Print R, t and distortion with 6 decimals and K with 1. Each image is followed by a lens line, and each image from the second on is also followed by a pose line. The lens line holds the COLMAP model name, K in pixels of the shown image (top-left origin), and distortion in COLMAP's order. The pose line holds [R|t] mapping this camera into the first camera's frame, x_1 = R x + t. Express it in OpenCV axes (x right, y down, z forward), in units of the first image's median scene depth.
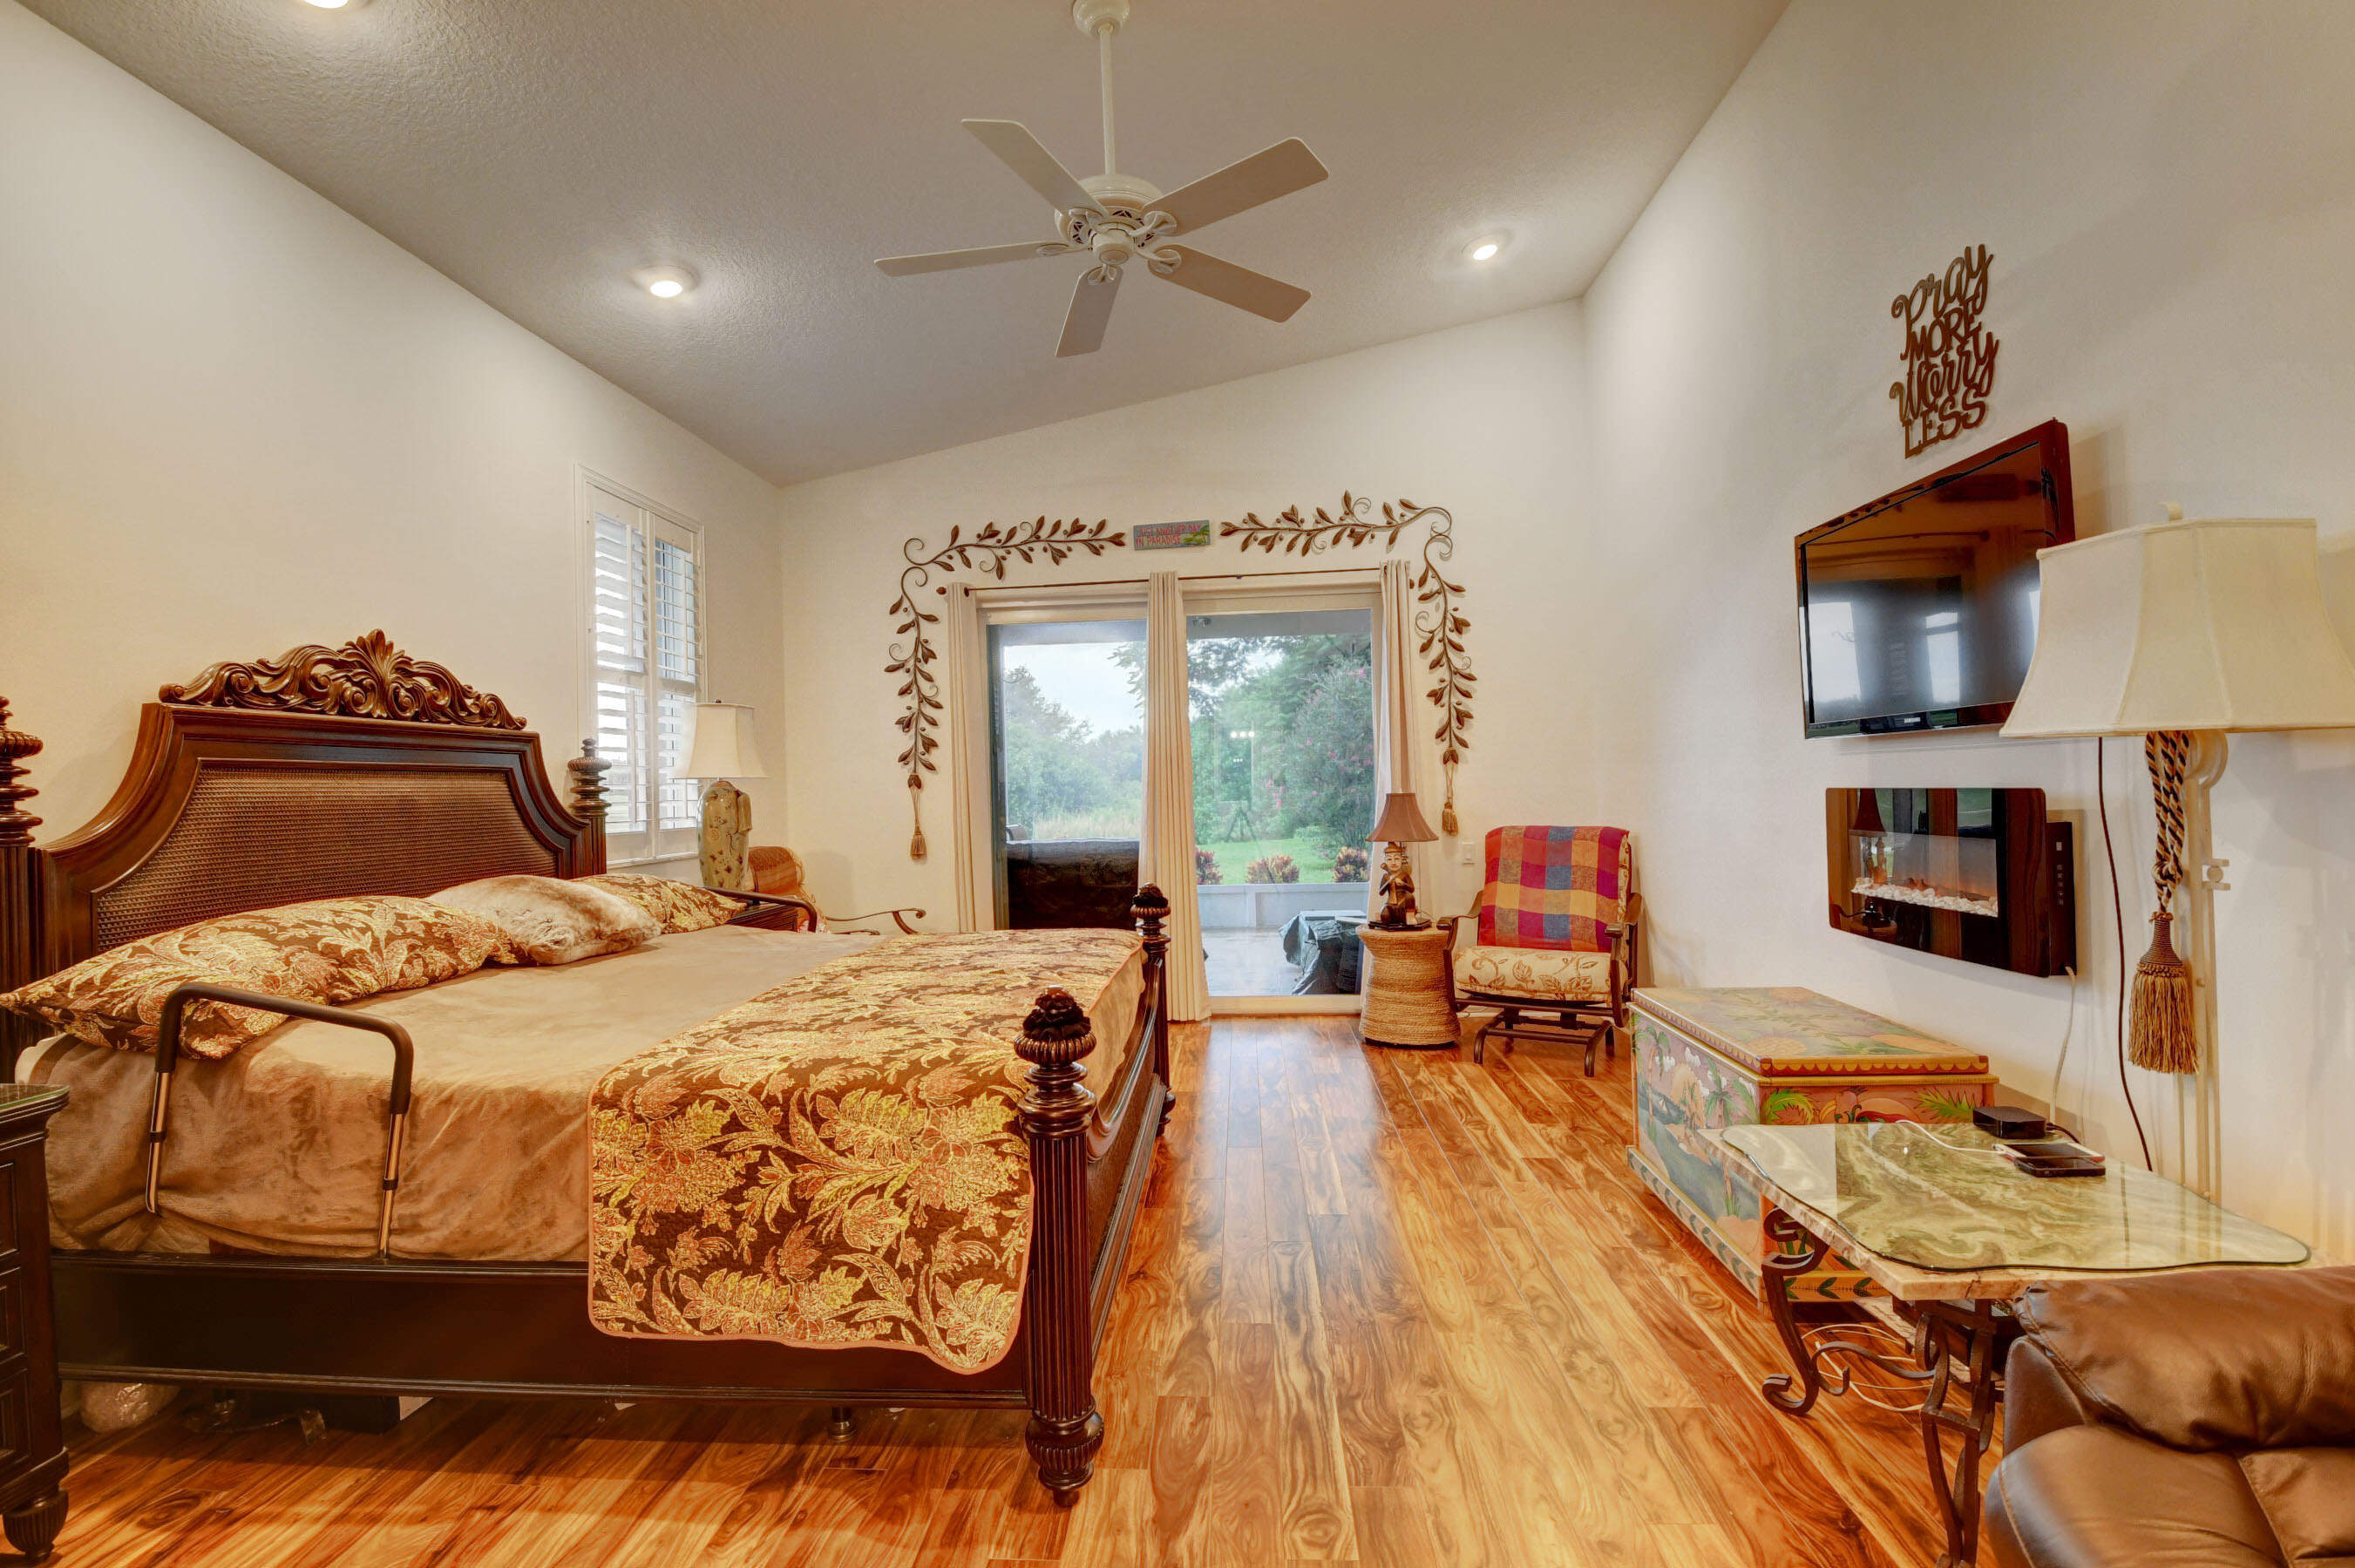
lens RADIAL K [[1026.9, 0, 1167.2], [0, 1026.9, 777.8], [0, 0, 1]] dist [0.026007, -0.040567]
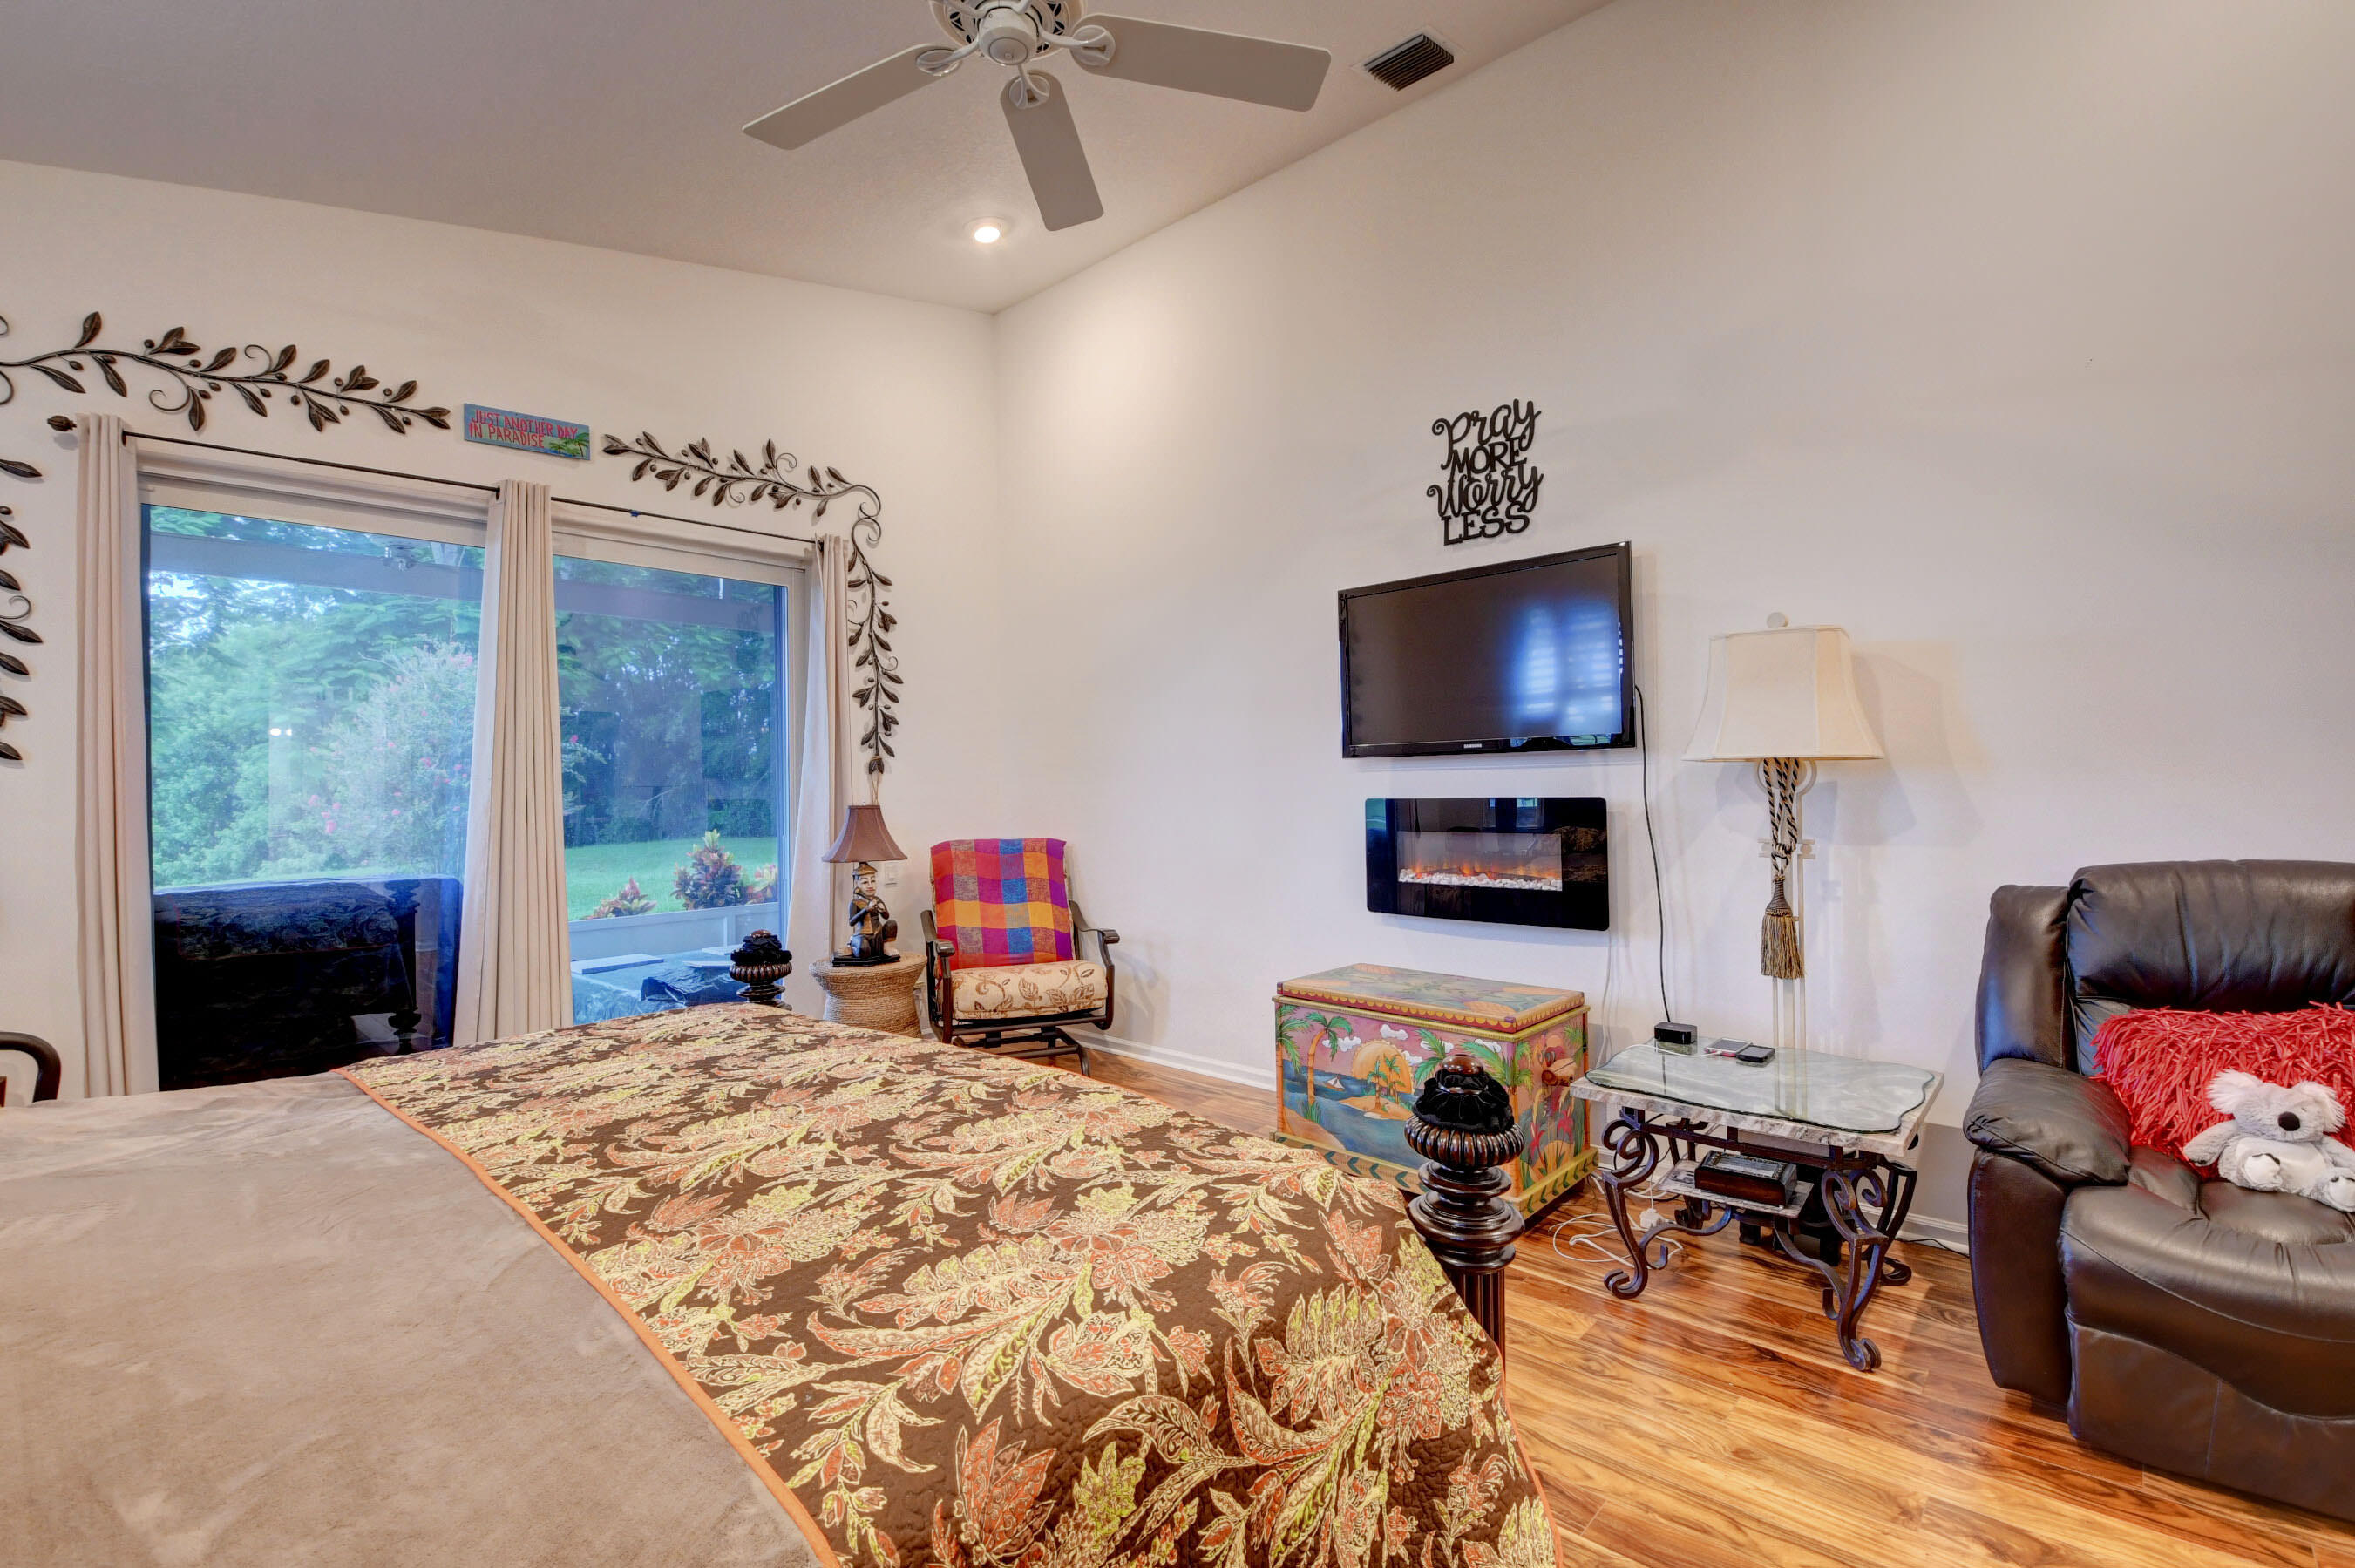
lens RADIAL K [[1033.0, 0, 1171.7], [0, 1033.0, 777.2], [0, 0, 1]] dist [0.015102, -0.027044]
pose [[0.628938, 0.023967, 0.777086, -0.522418], [-0.008580, 0.999678, -0.023888, 0.018103], [-0.777408, 0.008357, 0.628941, 0.455603]]
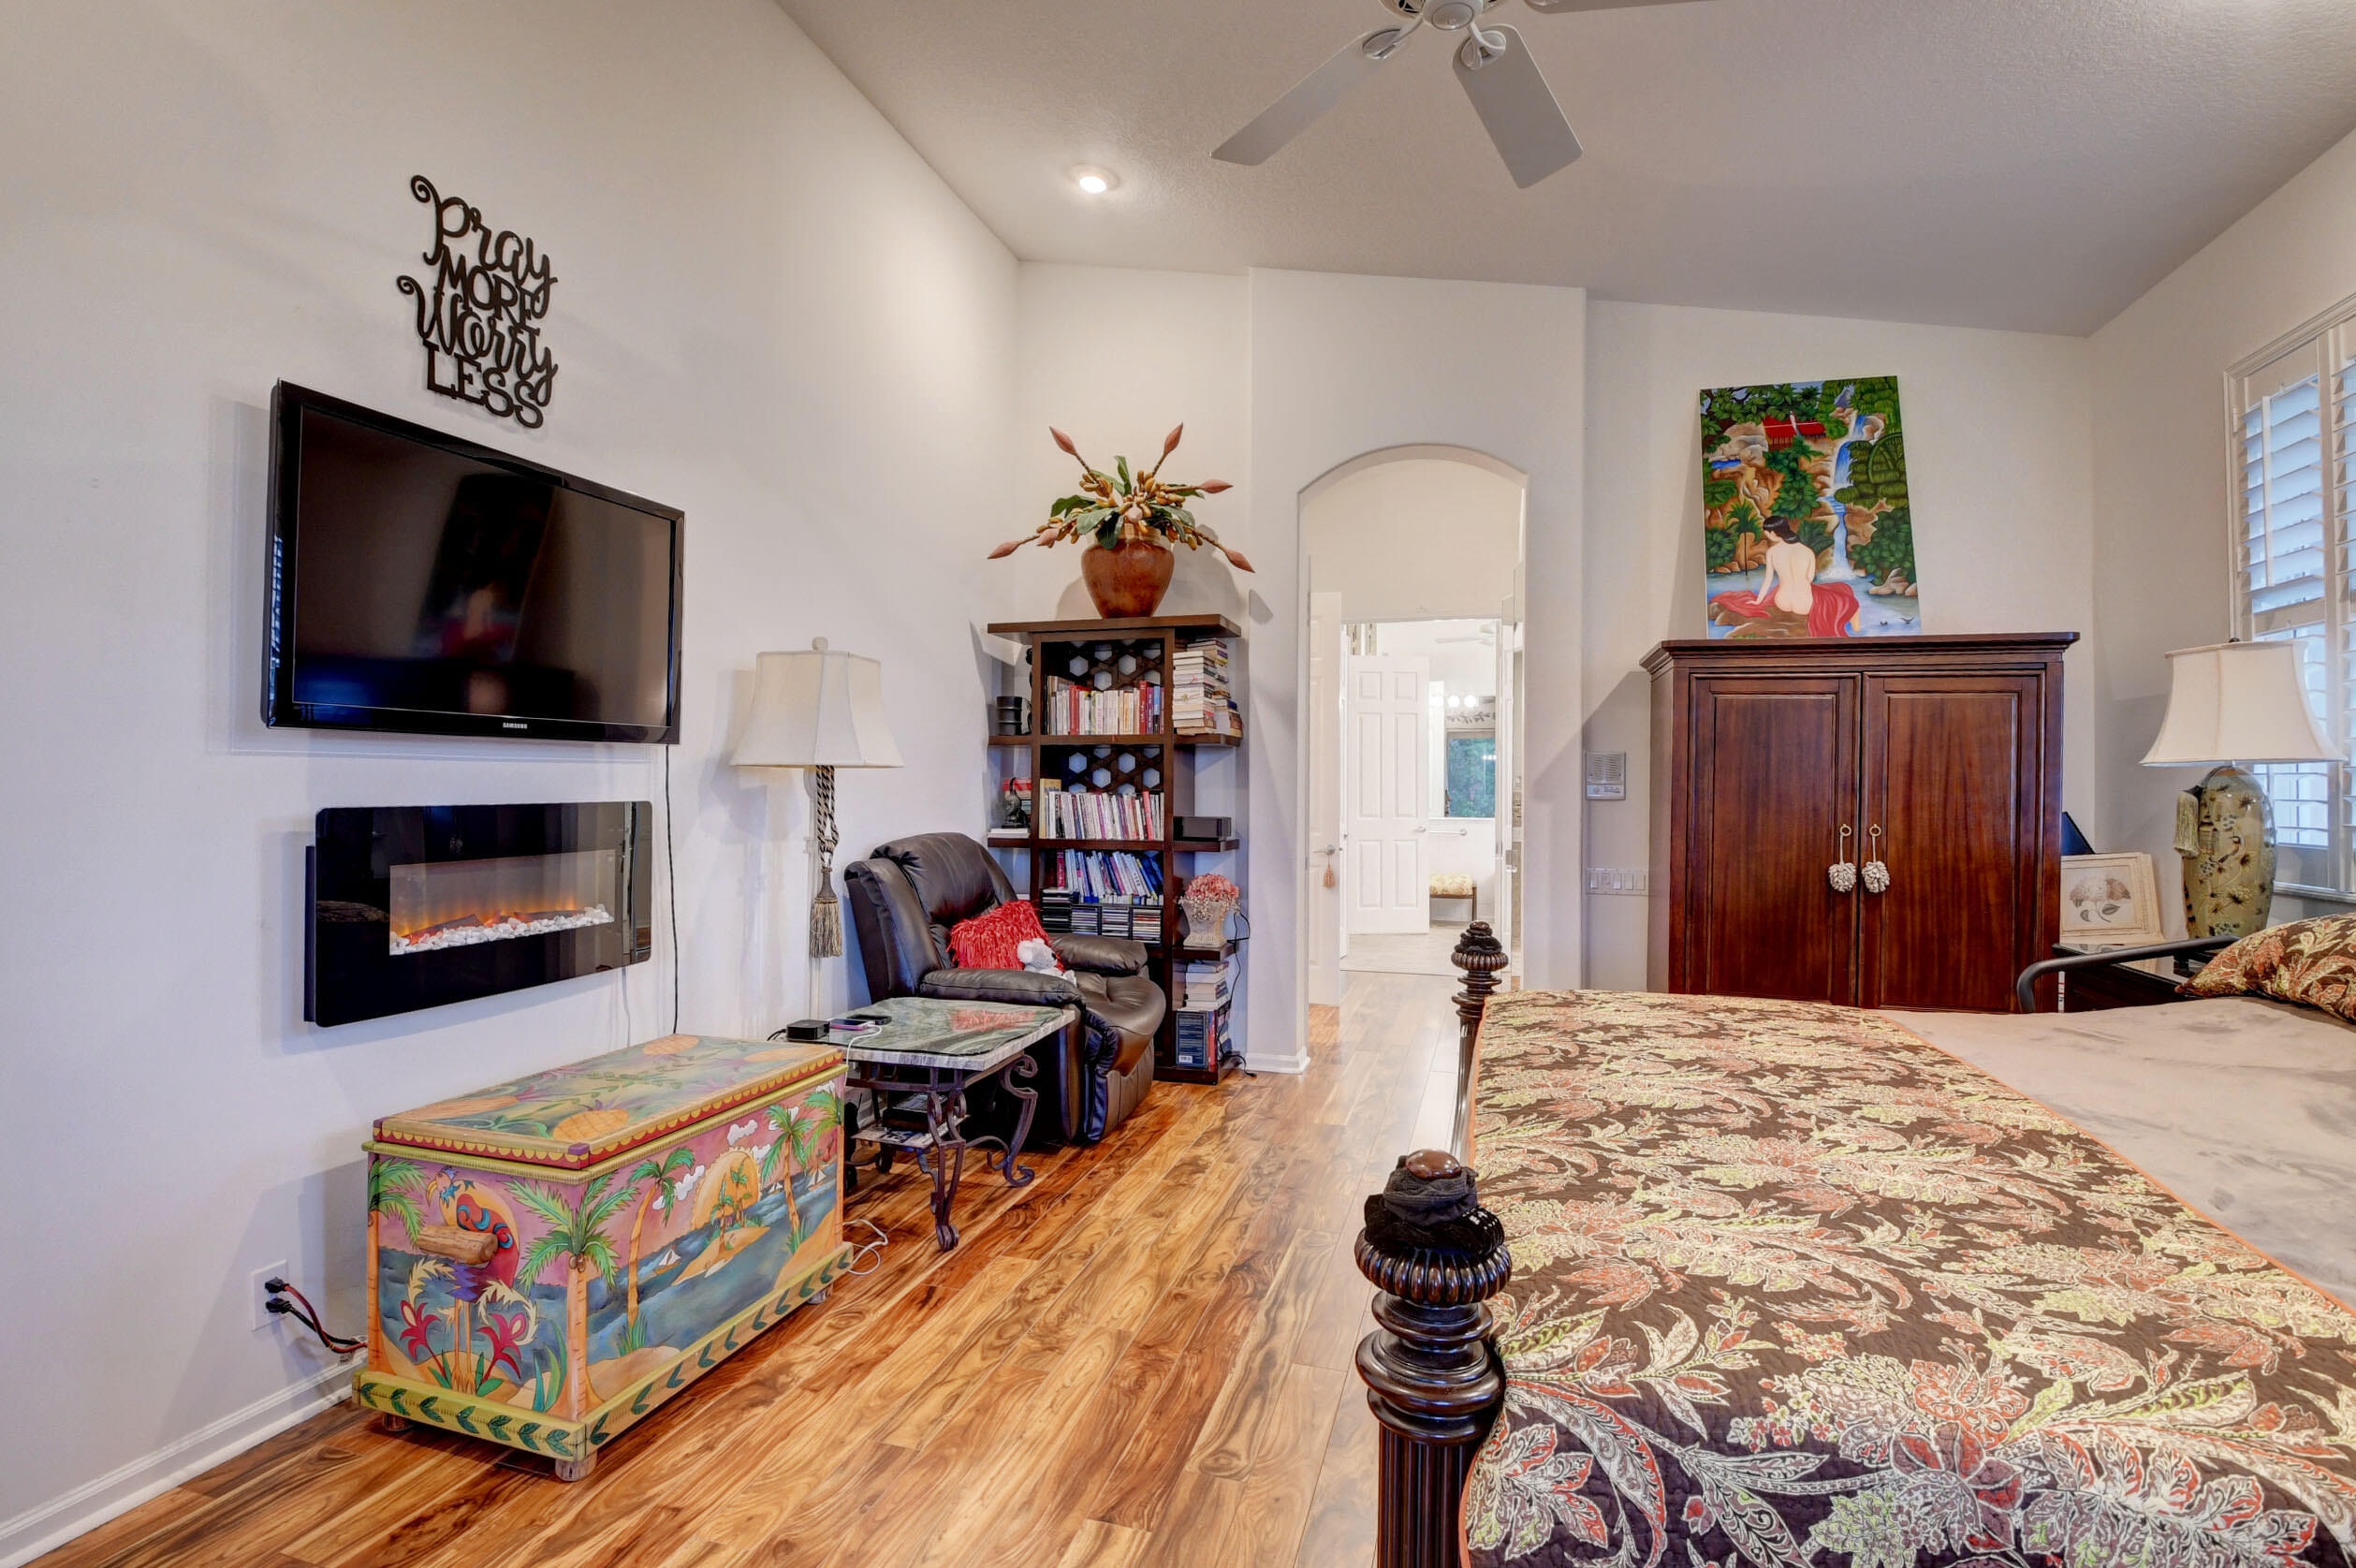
lens RADIAL K [[1086.5, 0, 1178.0], [0, 1086.5, 784.0], [0, 0, 1]] dist [-0.000290, -0.033005]
pose [[-0.974422, 0.018757, 0.223942, -0.023443], [0.015628, 0.999754, -0.015740, 0.016036], [-0.224182, -0.011838, -0.974475, 1.704101]]
